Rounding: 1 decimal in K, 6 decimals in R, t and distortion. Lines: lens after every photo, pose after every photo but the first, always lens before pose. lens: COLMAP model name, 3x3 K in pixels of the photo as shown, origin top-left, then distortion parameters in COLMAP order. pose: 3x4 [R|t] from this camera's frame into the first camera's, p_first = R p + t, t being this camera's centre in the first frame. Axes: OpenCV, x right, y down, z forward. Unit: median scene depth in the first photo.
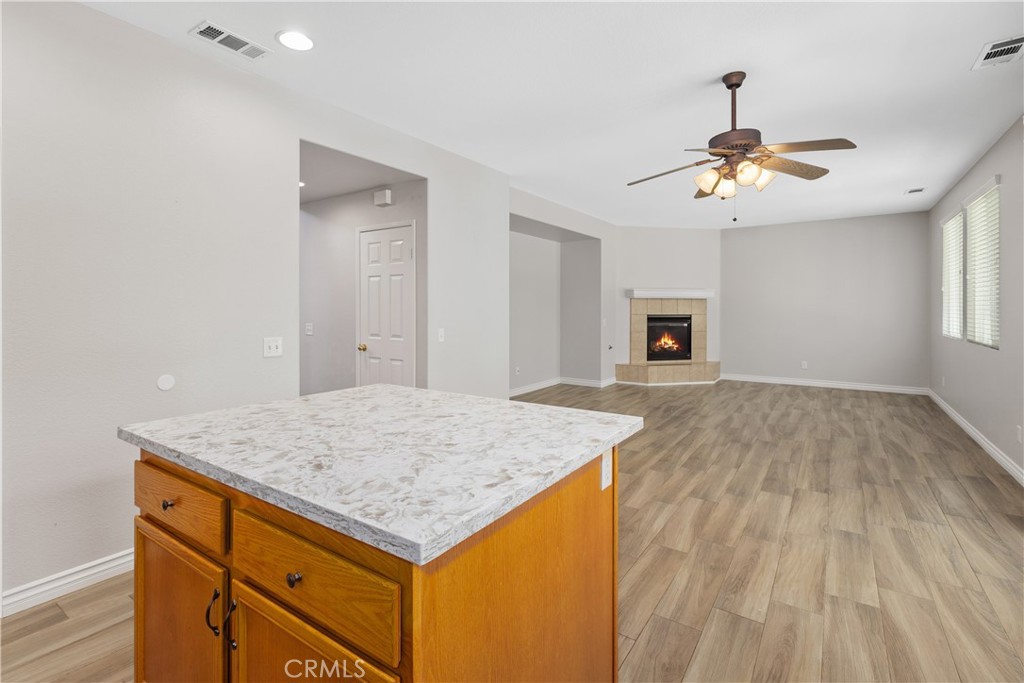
lens RADIAL K [[463.9, 0, 525.5], [0, 463.9, 312.2], [0, 0, 1]] dist [0.004248, -0.000616]
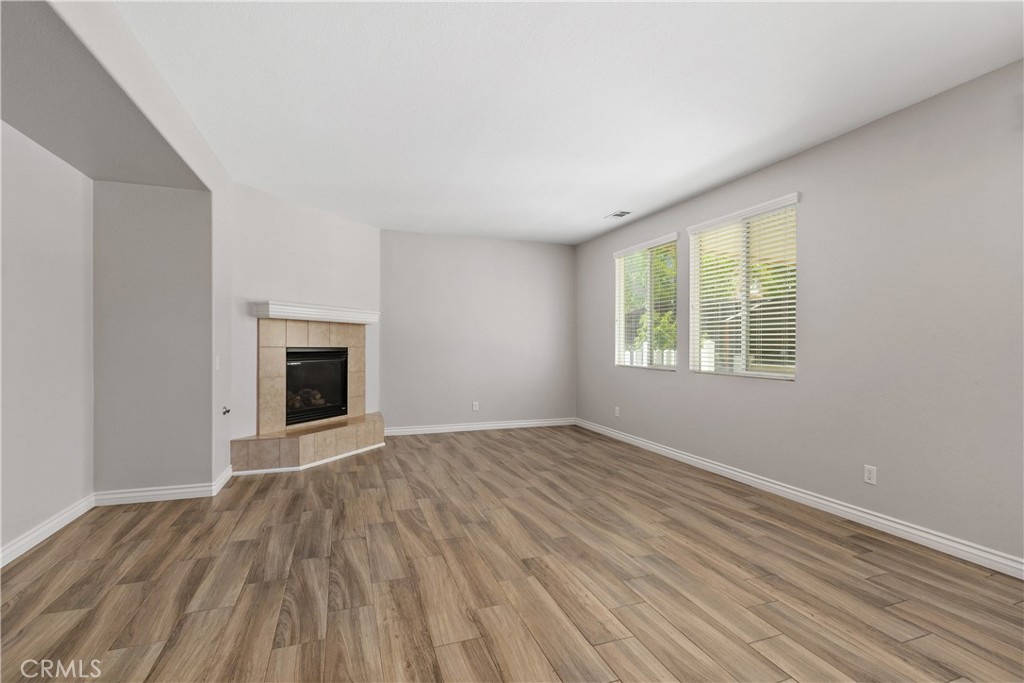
lens RADIAL K [[463.9, 0, 514.8], [0, 463.9, 348.1], [0, 0, 1]] dist [0.004248, -0.000616]
pose [[0.596195, -0.004614, 0.802827, -0.038202], [-0.003174, 0.999962, 0.008104, 0.000711], [-0.802834, -0.007379, 0.596157, 0.421524]]
